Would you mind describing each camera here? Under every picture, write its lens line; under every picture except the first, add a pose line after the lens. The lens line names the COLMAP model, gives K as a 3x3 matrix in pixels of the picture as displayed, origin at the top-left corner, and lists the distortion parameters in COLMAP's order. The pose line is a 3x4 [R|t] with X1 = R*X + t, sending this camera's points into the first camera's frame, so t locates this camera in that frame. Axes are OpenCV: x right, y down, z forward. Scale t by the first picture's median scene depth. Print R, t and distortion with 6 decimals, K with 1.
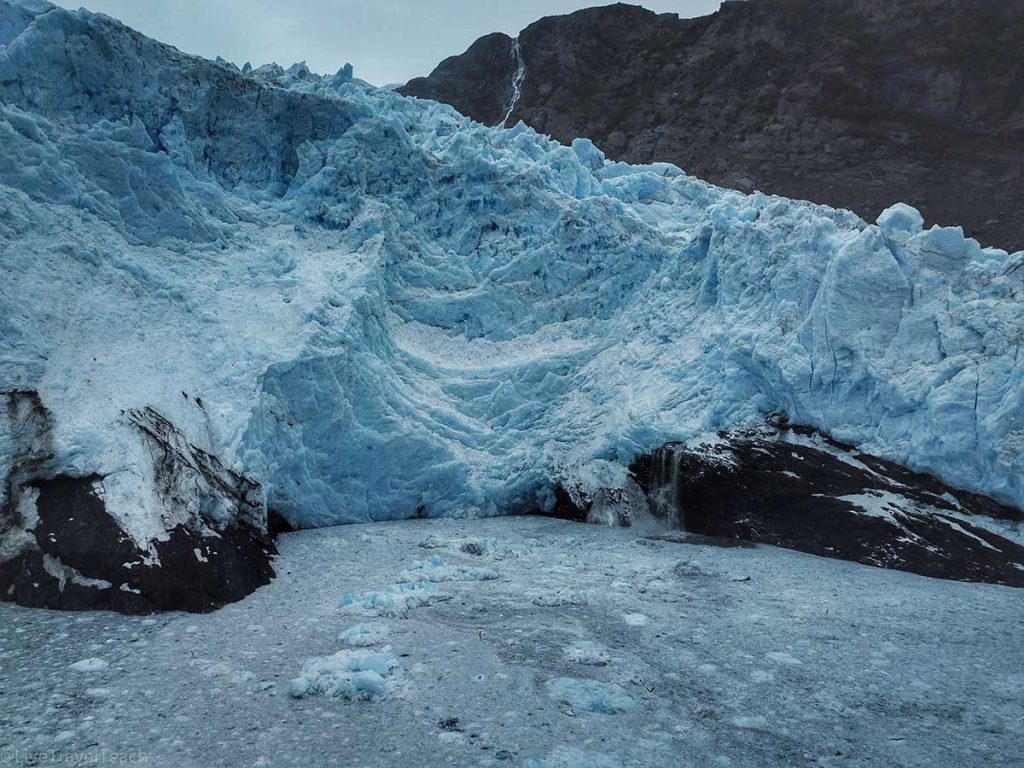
lens RADIAL K [[767.8, 0, 512.0], [0, 767.8, 384.0], [0, 0, 1]] dist [0.062176, -0.088095]
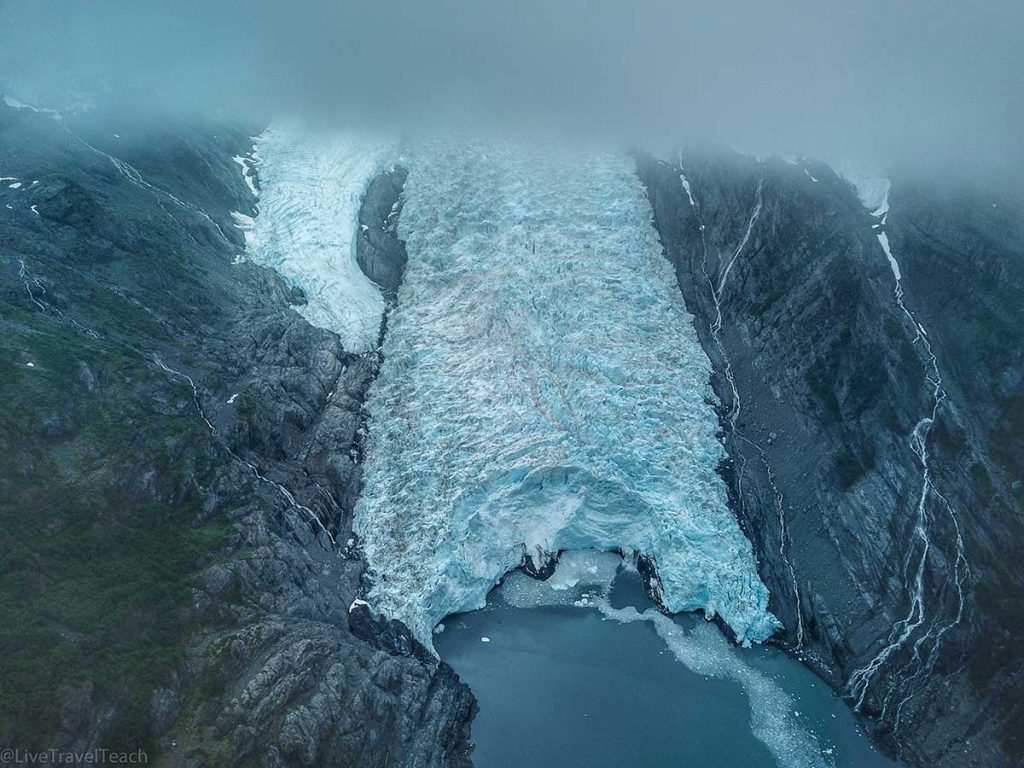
lens RADIAL K [[767.8, 0, 512.0], [0, 767.8, 384.0], [0, 0, 1]] dist [0.062176, -0.088095]
pose [[0.859768, 0.161475, -0.484484, 1.637116], [0.025637, 0.933852, 0.356740, -2.541325], [0.510041, -0.319134, 0.798756, -2.803235]]
